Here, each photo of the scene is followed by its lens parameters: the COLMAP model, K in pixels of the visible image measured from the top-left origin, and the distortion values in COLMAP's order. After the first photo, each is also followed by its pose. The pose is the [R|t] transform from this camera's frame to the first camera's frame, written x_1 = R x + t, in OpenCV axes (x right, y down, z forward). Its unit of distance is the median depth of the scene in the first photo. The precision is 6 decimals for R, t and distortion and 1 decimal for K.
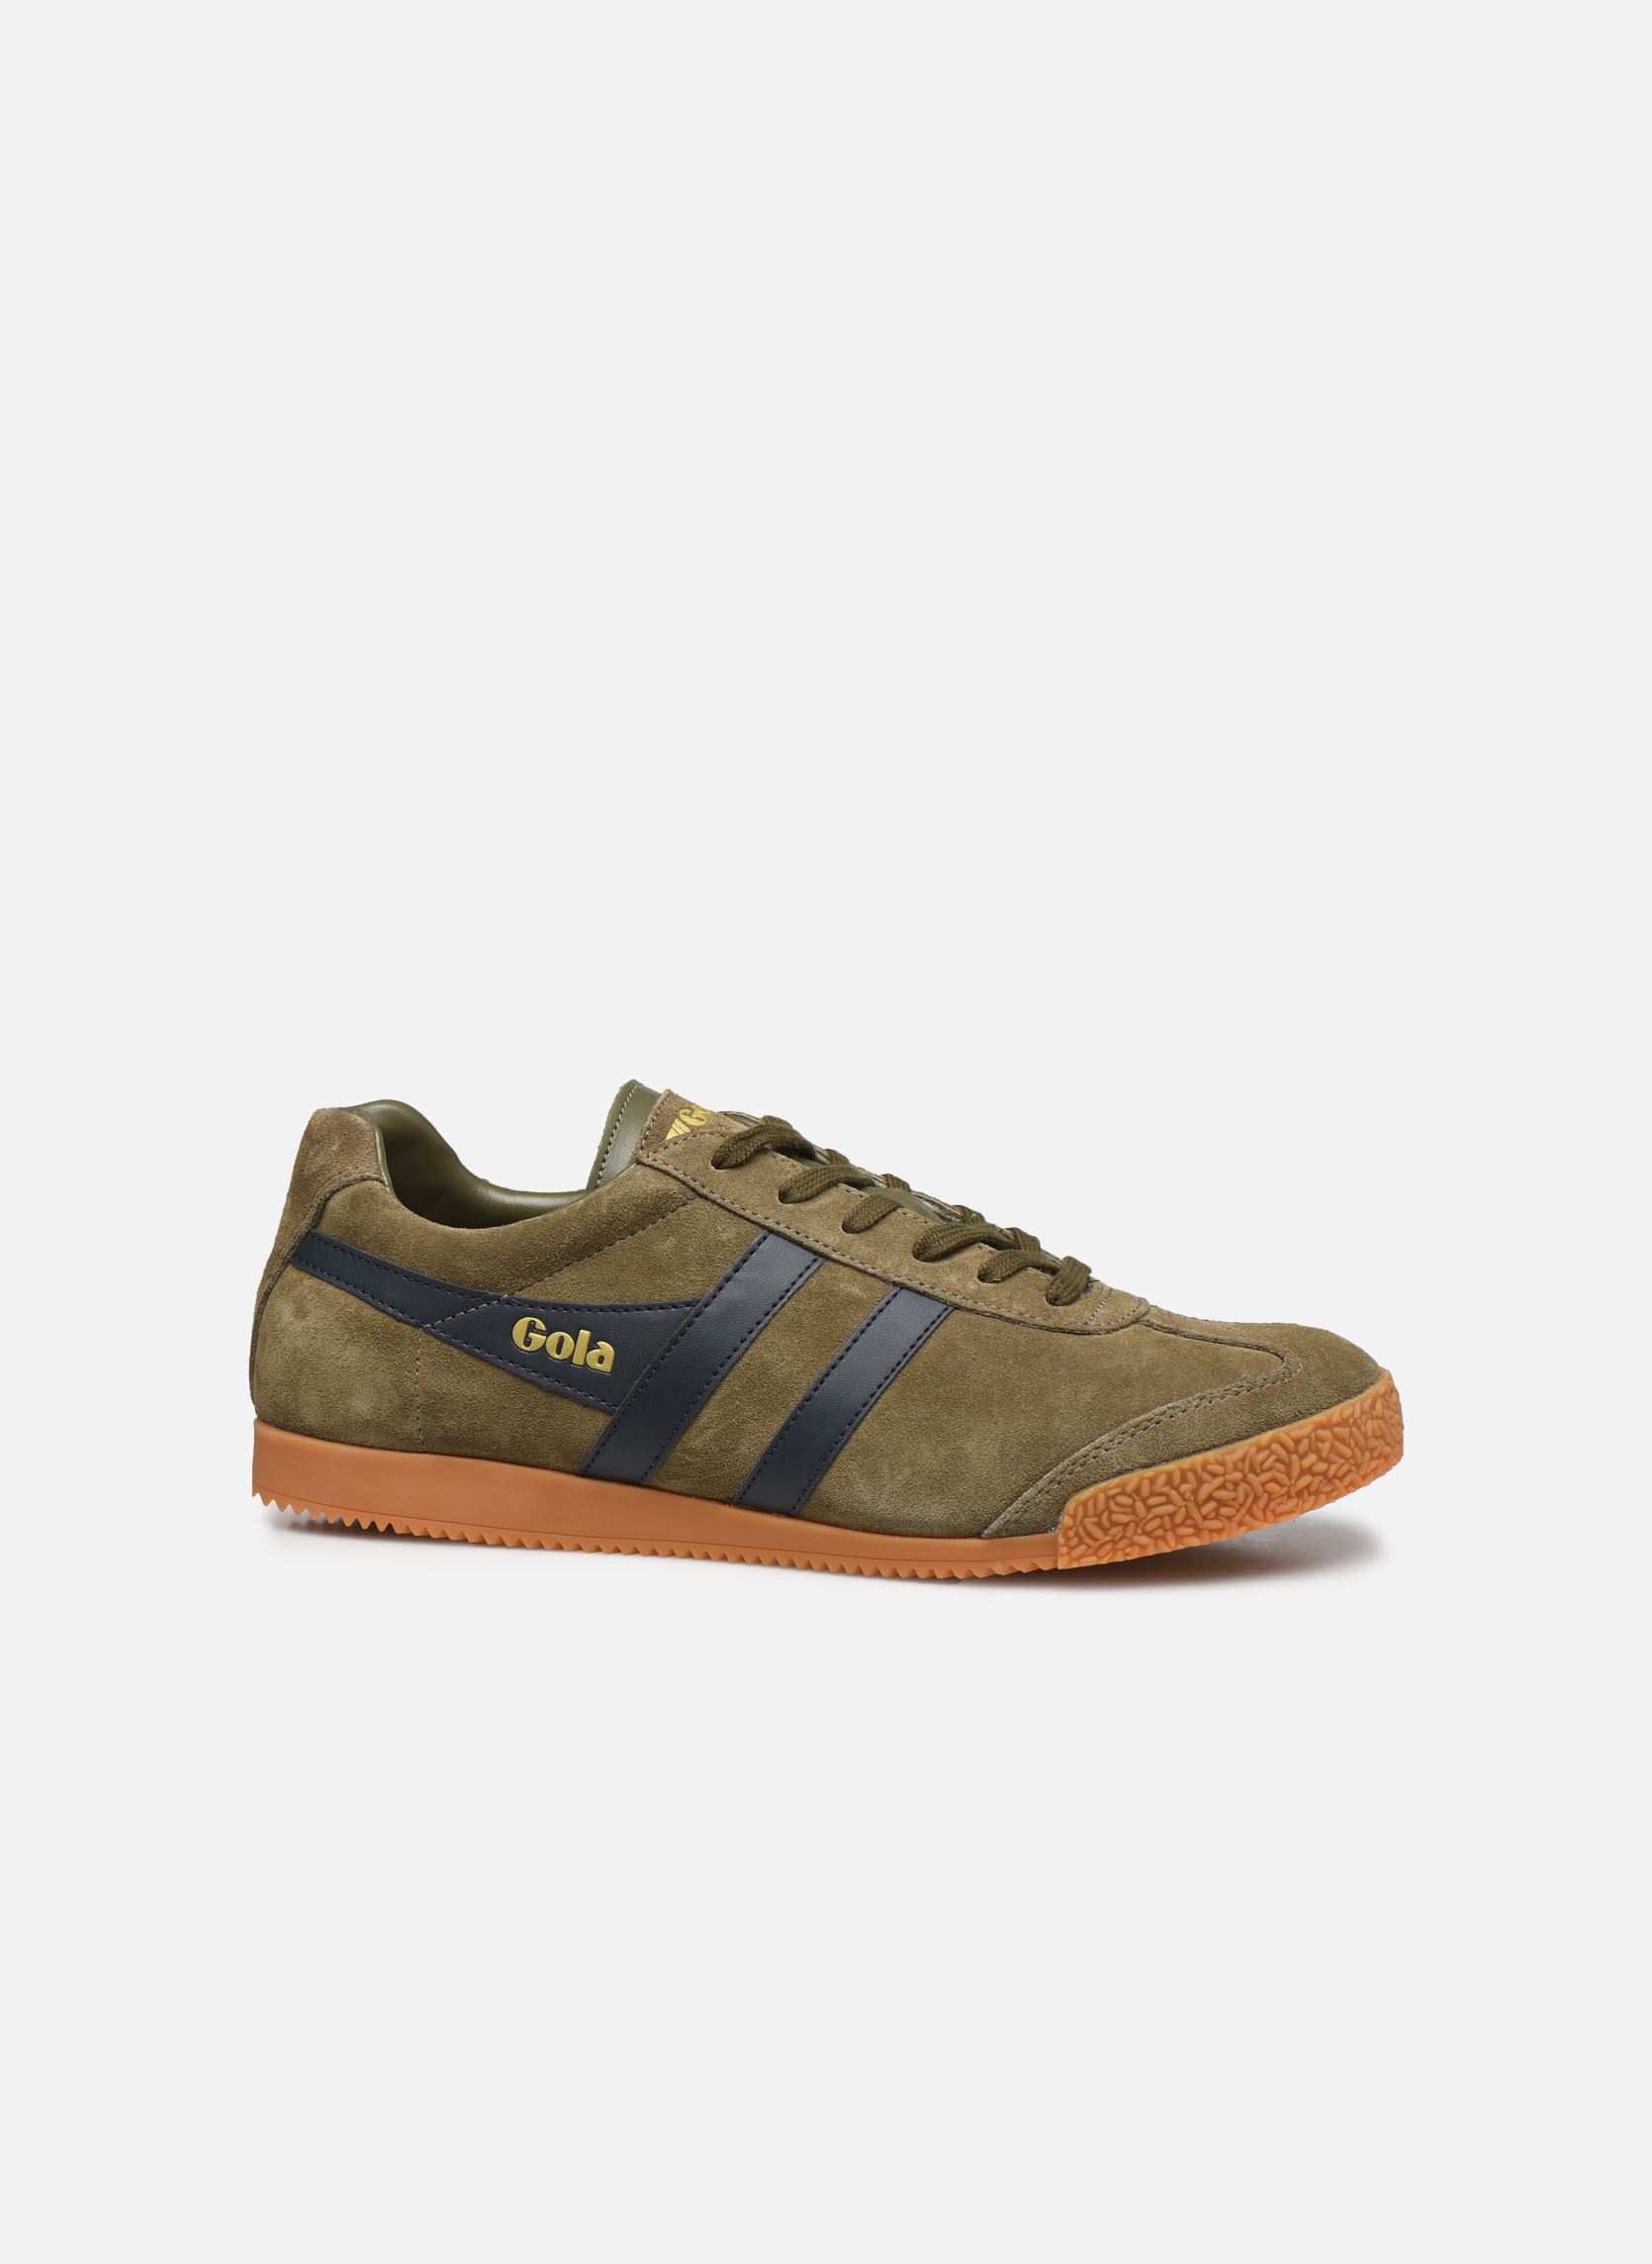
lens RADIAL K [[7242.2, 0, 823.5], [0, 7242.2, 1128.7], [0, 0, 1]] dist [0.268691, 0.000000]
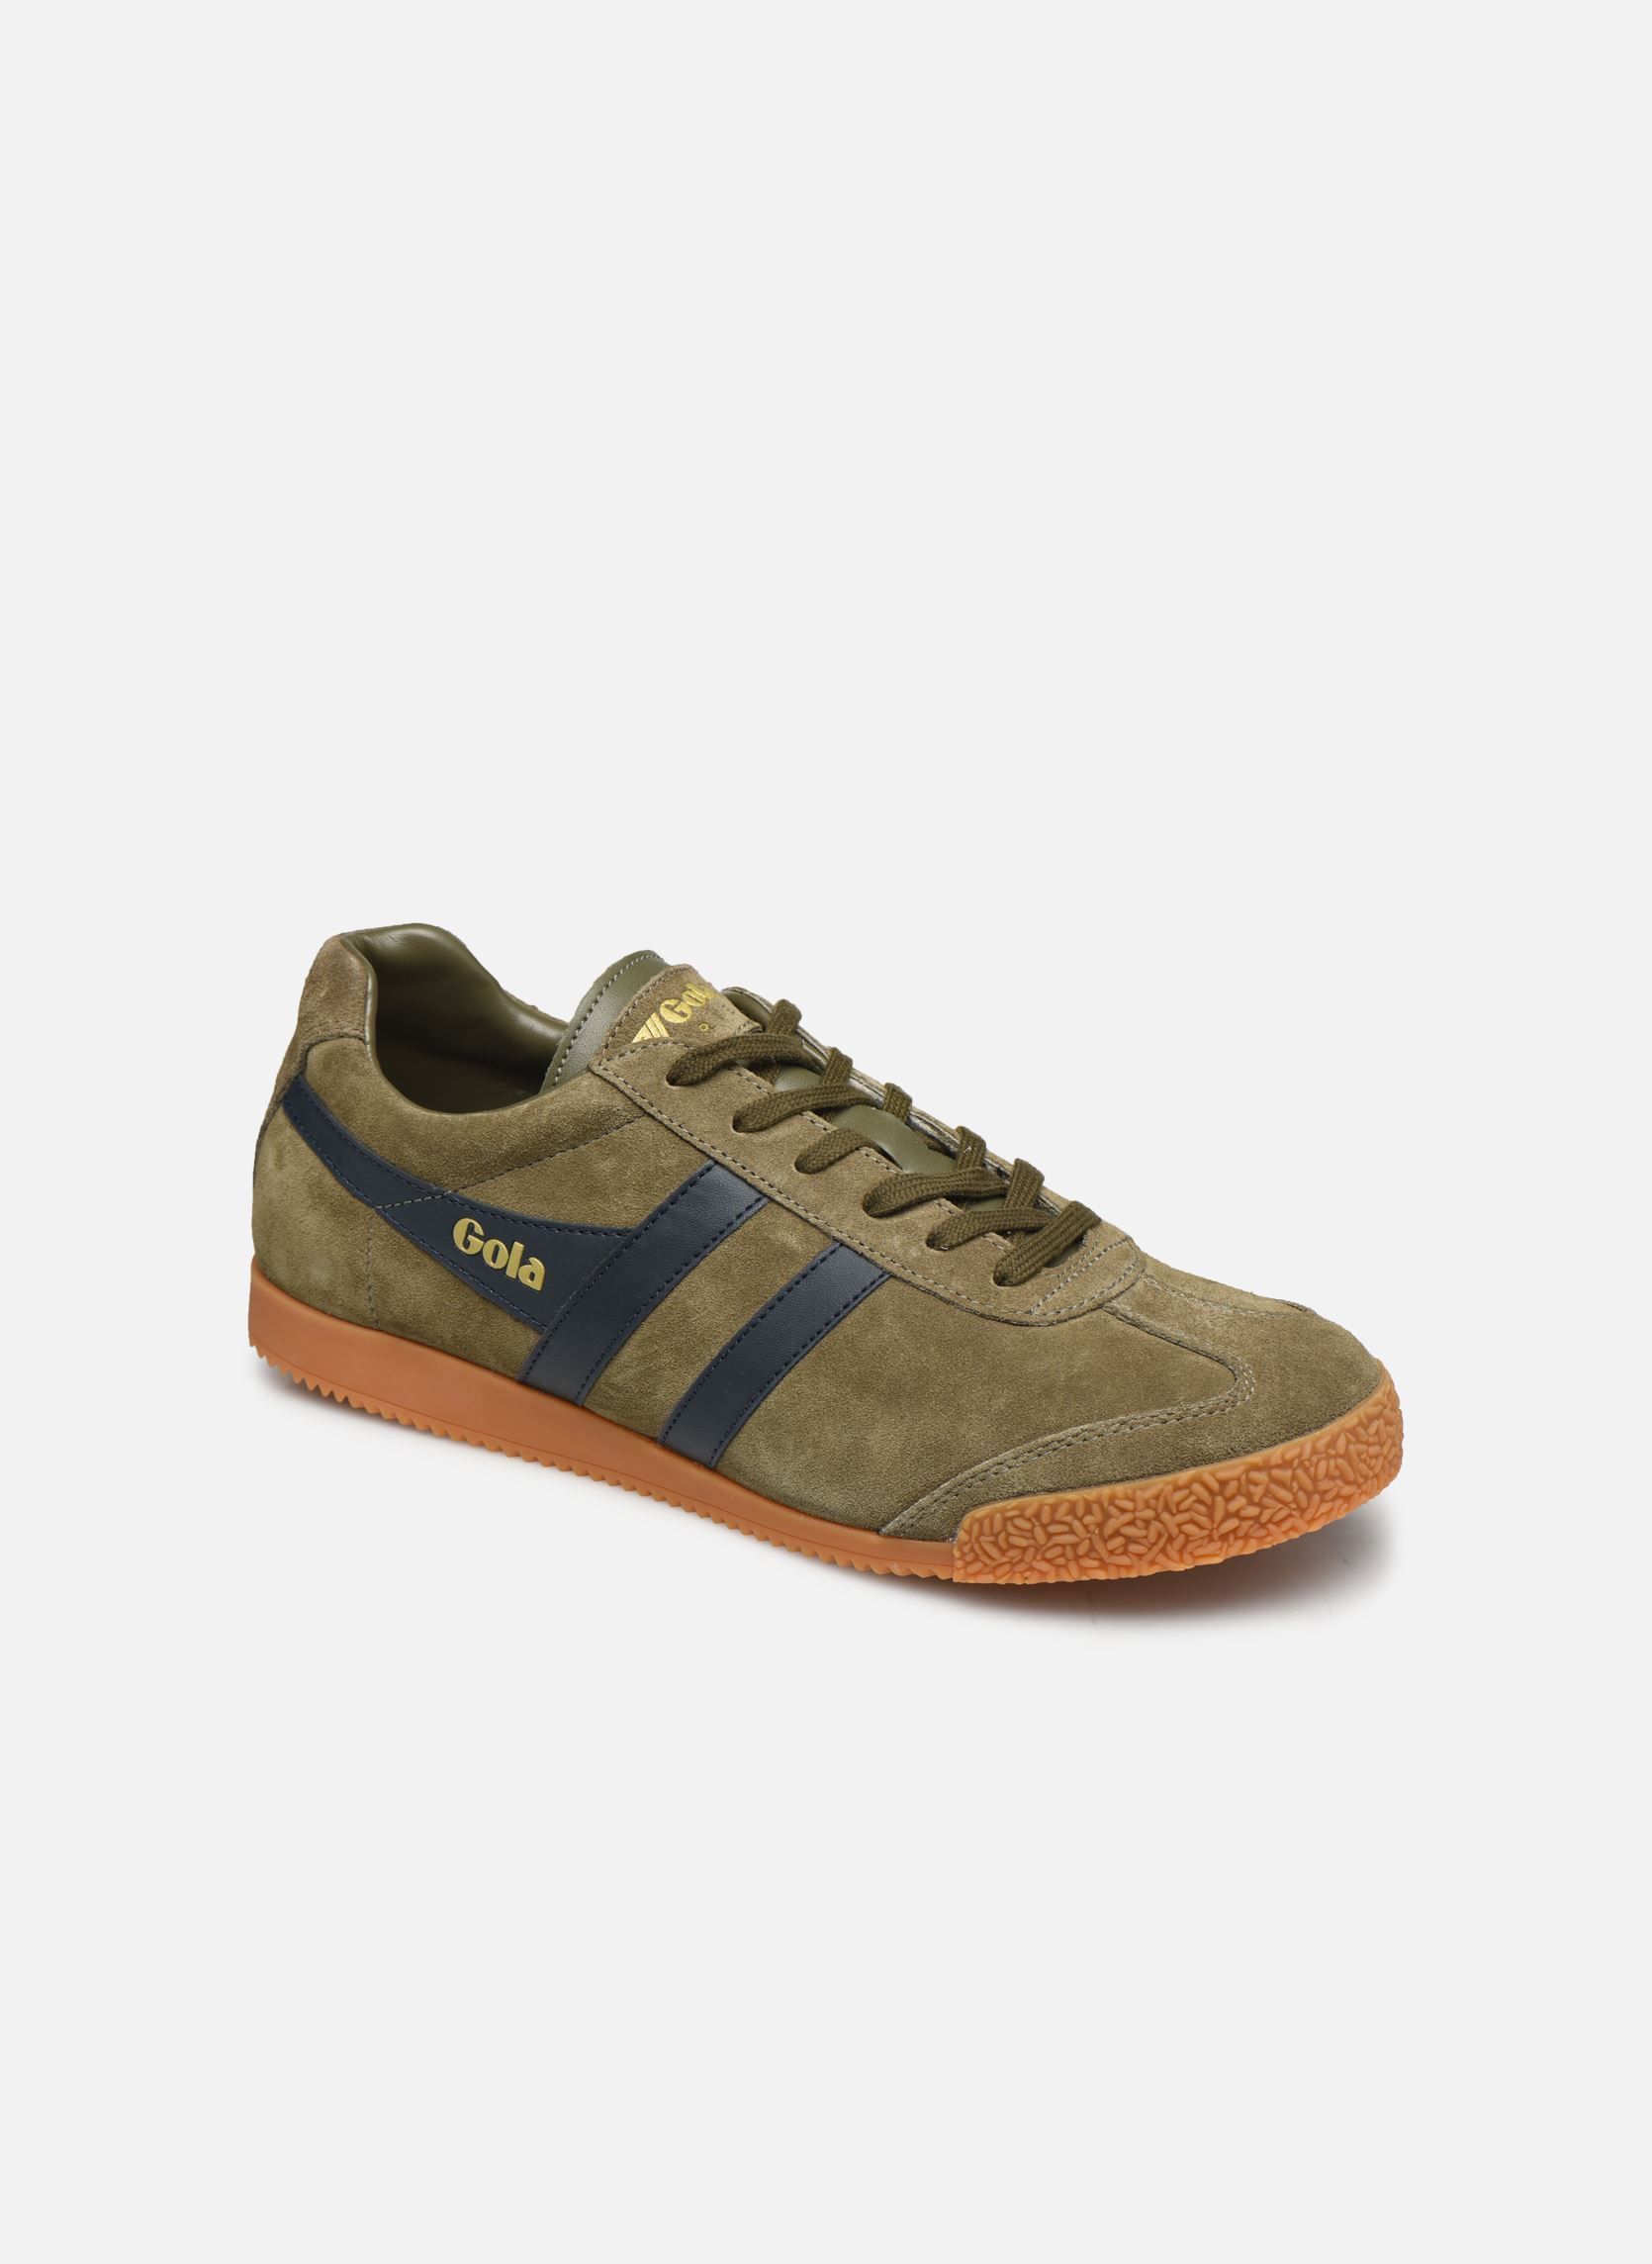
lens RADIAL K [[7242.2, 0, 828.3], [0, 7242.2, 1136.0], [0, 0, 1]] dist [0.268691, 0.000000]
pose [[0.885312, 0.163860, -0.435170, 0.407268], [-0.004644, 0.938923, 0.344097, -0.307228], [0.464975, -0.302612, 0.832000, 0.243293]]
